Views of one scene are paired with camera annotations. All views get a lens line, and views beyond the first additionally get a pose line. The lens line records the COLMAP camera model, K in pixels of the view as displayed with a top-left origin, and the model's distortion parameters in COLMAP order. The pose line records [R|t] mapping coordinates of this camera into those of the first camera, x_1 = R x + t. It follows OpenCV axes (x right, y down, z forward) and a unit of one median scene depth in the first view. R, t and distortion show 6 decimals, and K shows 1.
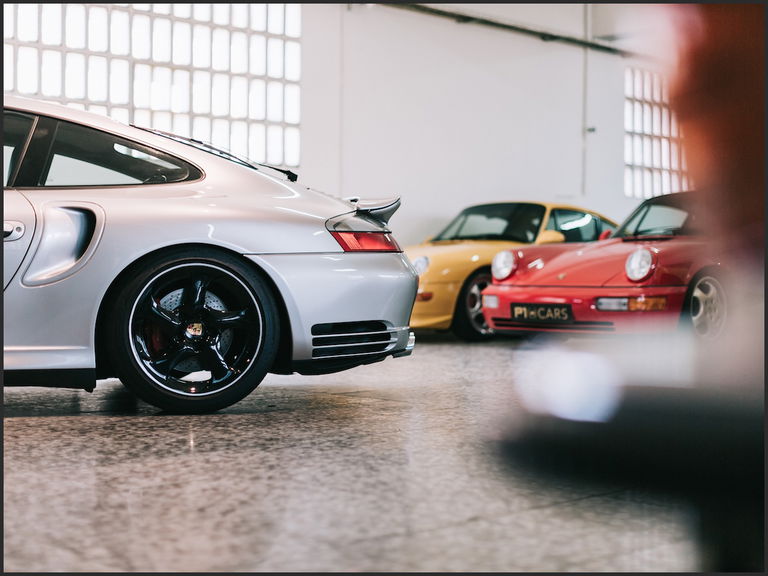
lens RADIAL K [[1668.6, 0, 383.7], [0, 1668.6, 288.1], [0, 0, 1]] dist [0.110013, 0.000000]
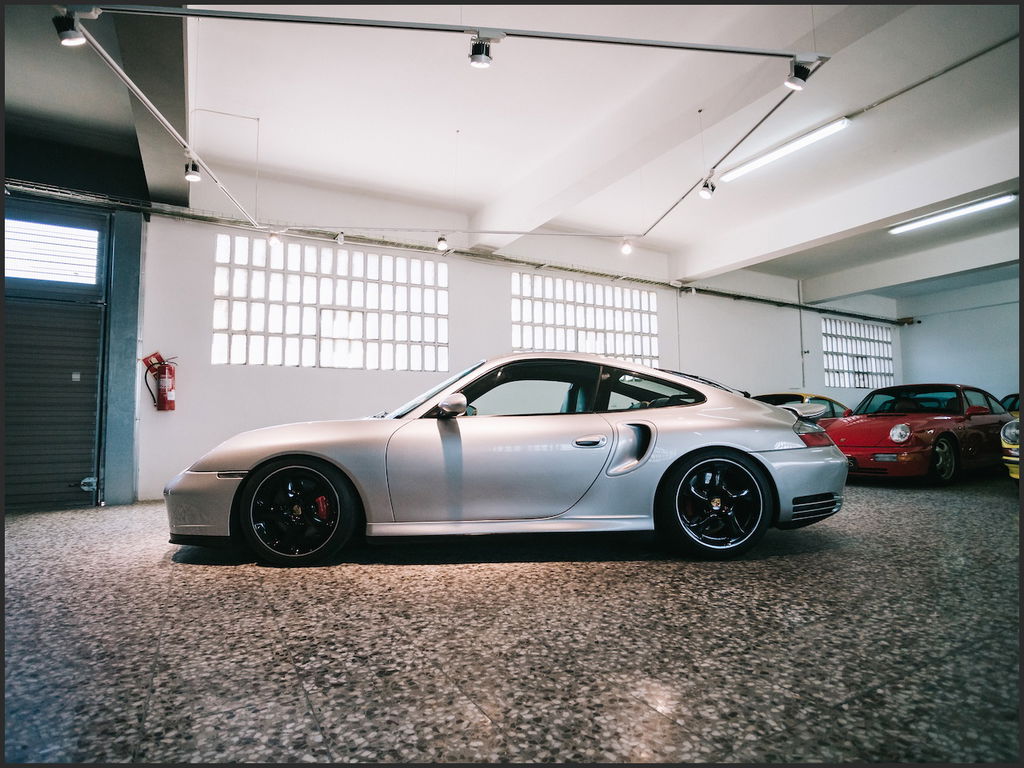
lens RADIAL K [[1141.2, 0, 512.4], [0, 1141.2, 385.9], [0, 0, 1]] dist [-0.026182, 0.000000]
pose [[0.953436, -0.041426, -0.298735, 0.069305], [0.016143, 0.996111, -0.086611, 0.017194], [0.301162, 0.077755, 0.950398, -0.108157]]
